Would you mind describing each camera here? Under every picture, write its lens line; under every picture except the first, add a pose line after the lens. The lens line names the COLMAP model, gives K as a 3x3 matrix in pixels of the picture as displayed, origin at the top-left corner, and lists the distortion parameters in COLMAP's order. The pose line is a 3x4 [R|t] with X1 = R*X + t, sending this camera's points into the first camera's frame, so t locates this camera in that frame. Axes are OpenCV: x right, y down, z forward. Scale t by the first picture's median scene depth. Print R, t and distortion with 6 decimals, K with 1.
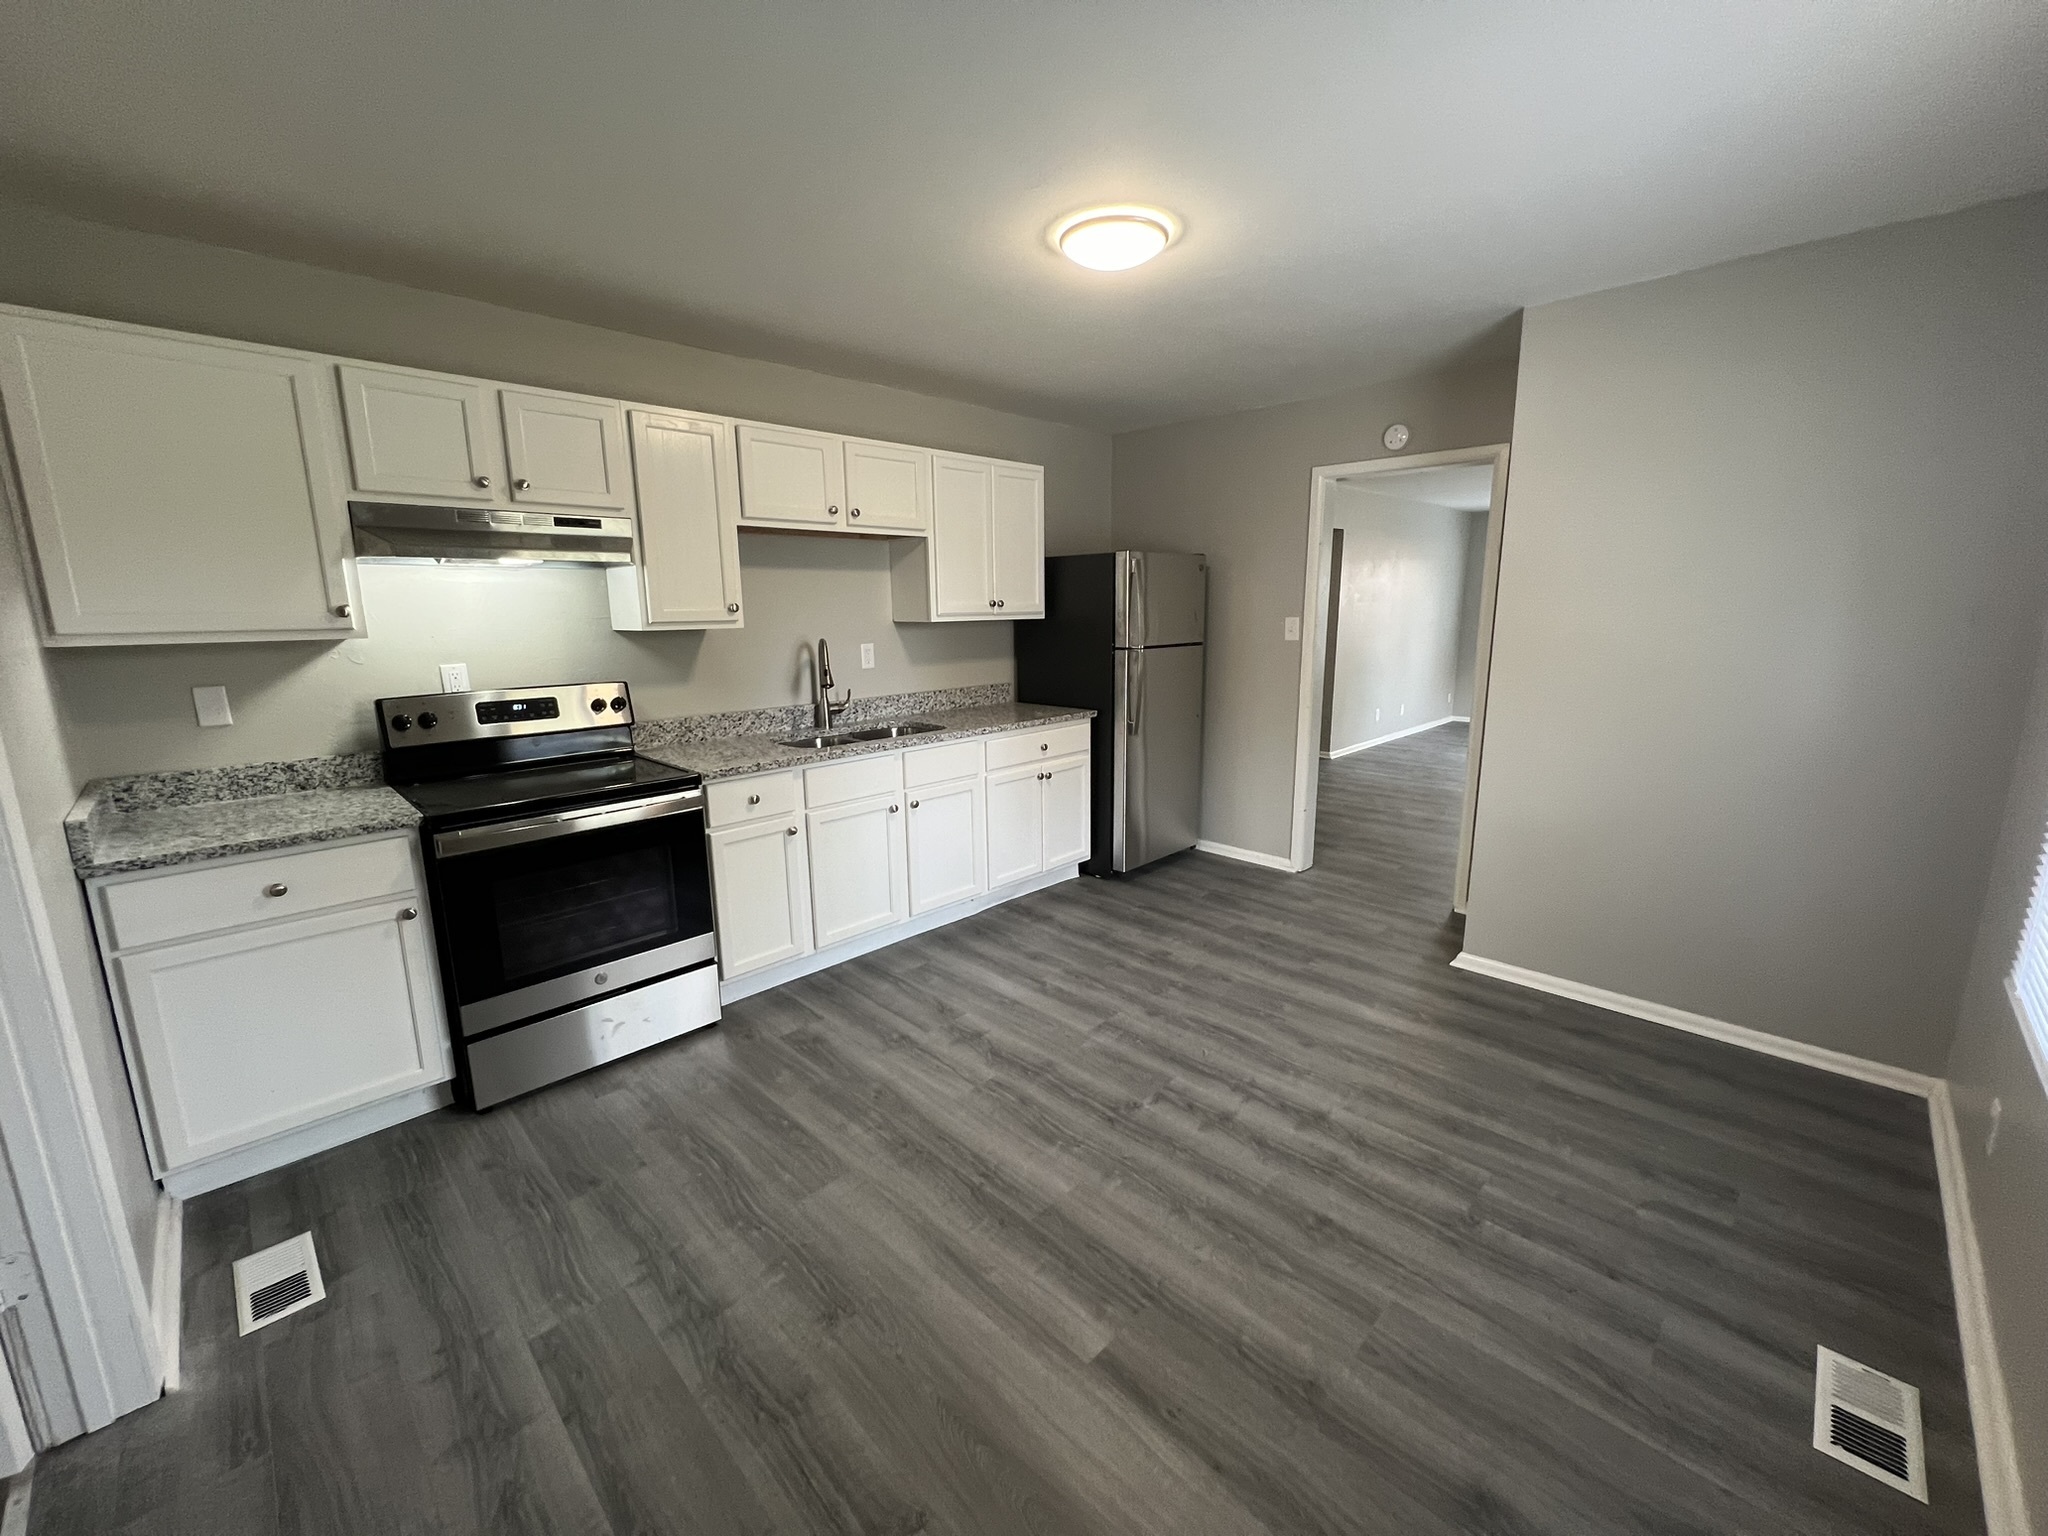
lens RADIAL K [[819.6, 0, 1029.2], [0, 819.6, 776.0], [0, 0, 1]] dist [-0.002372, 0.000386]
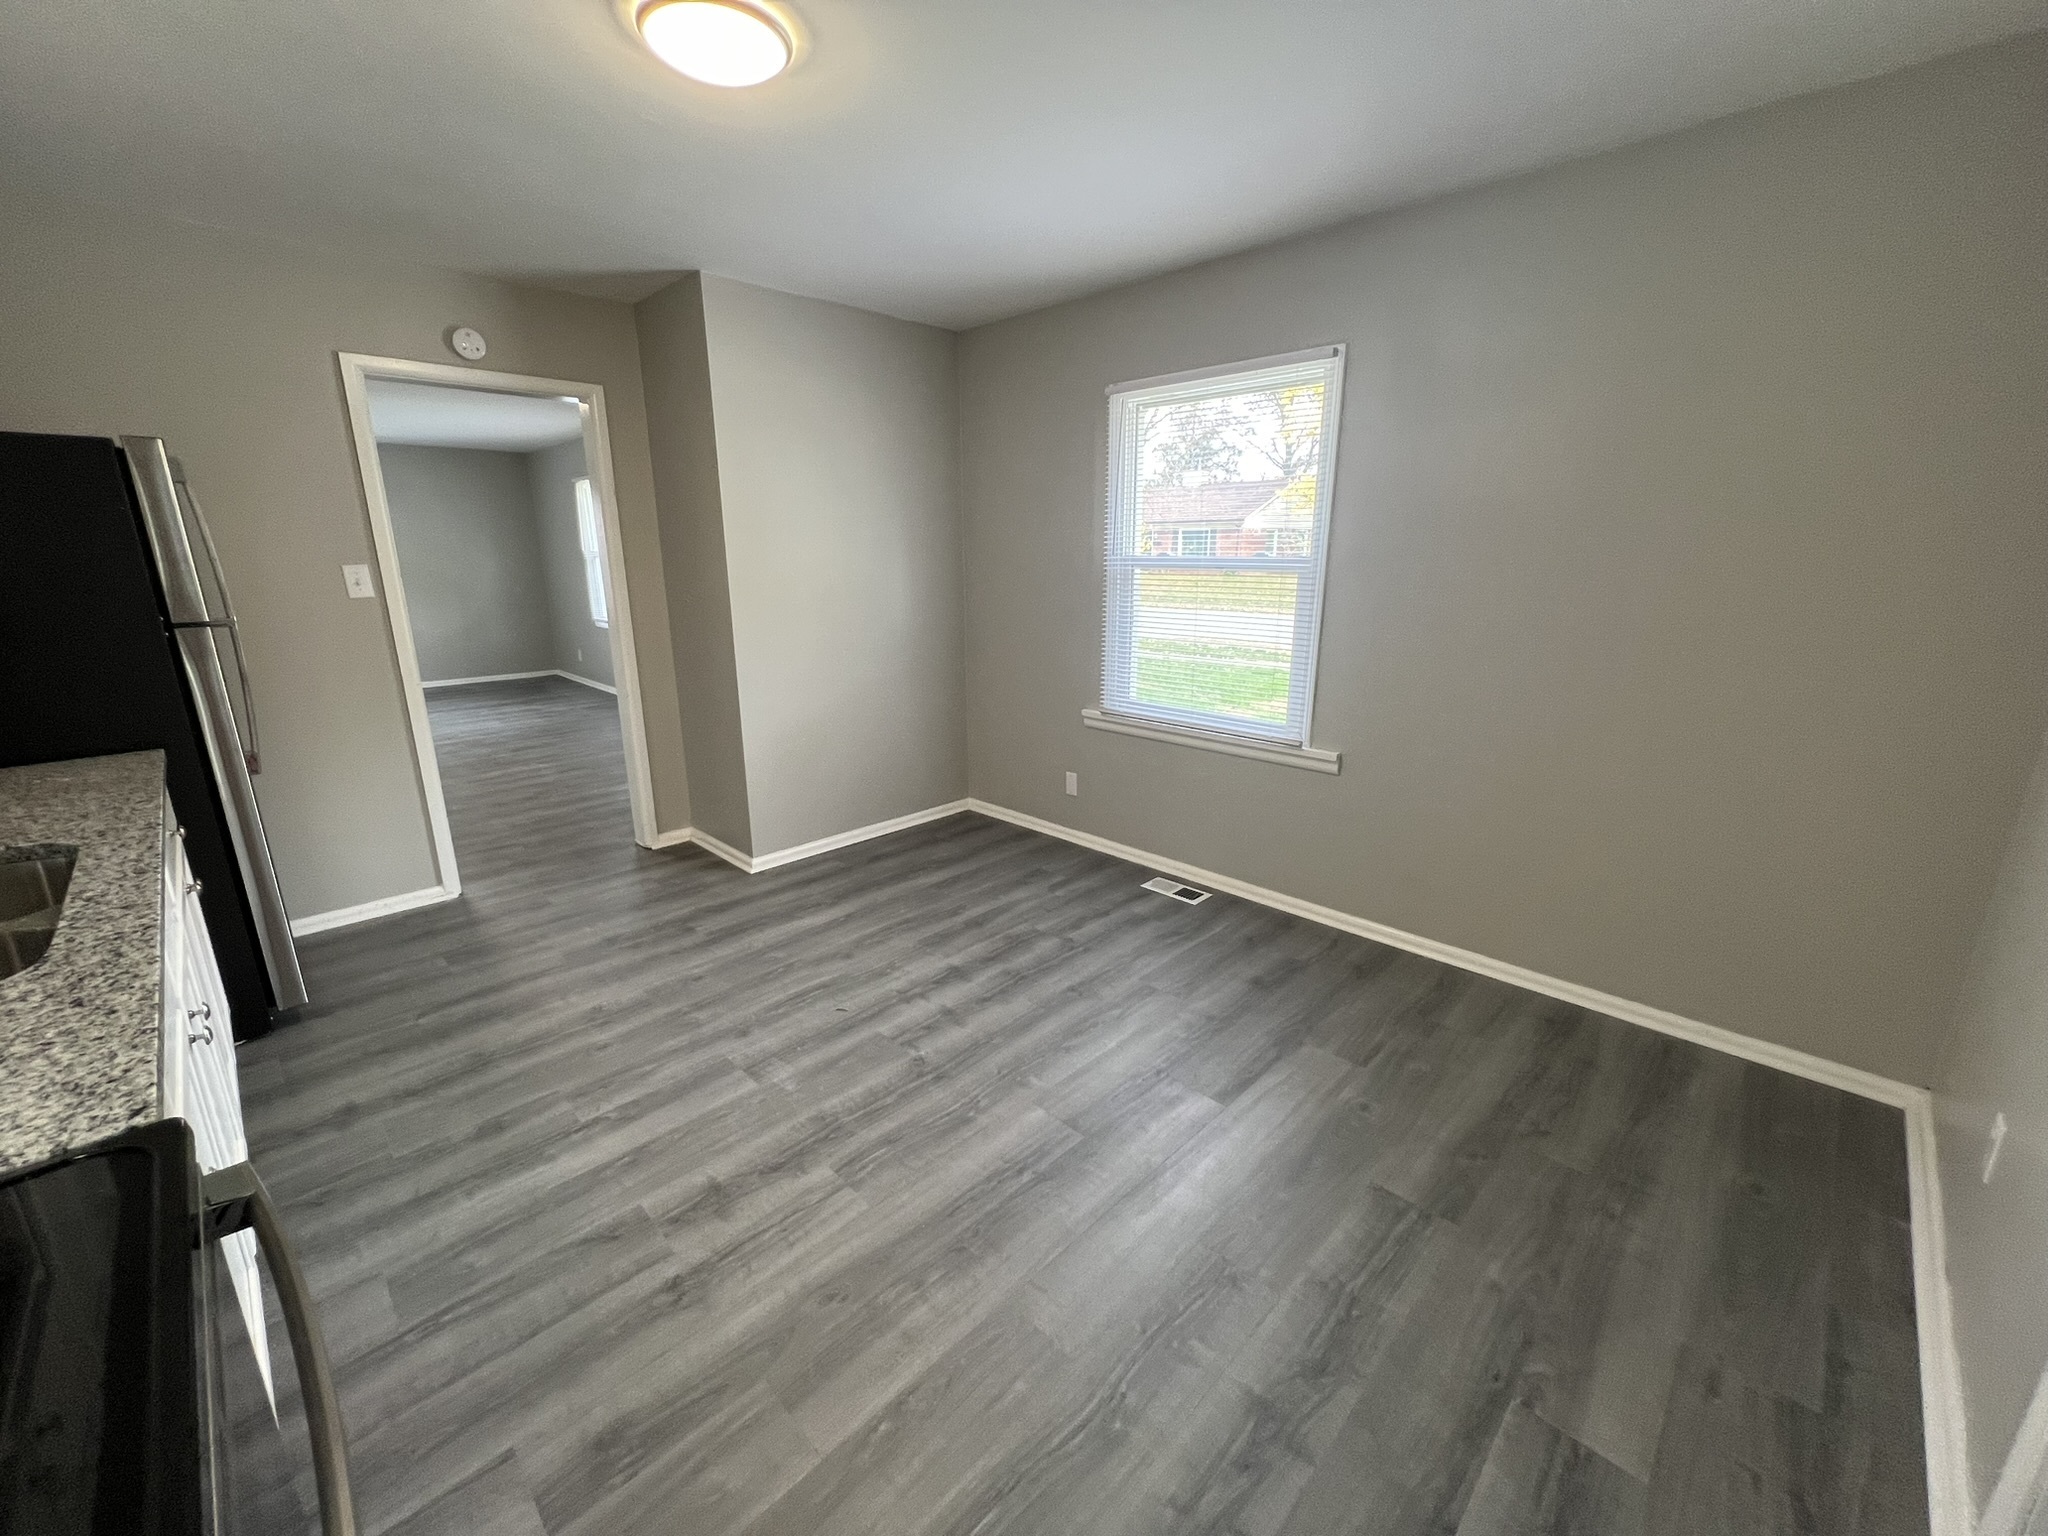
lens RADIAL K [[819.6, 0, 1023.2], [0, 819.6, 762.4], [0, 0, 1]] dist [-0.002372, 0.000386]
pose [[0.000249, -0.244319, 0.969695, -0.685383], [0.209288, 0.948233, 0.238857, -0.130804], [-0.977854, 0.202886, 0.051369, 0.715129]]
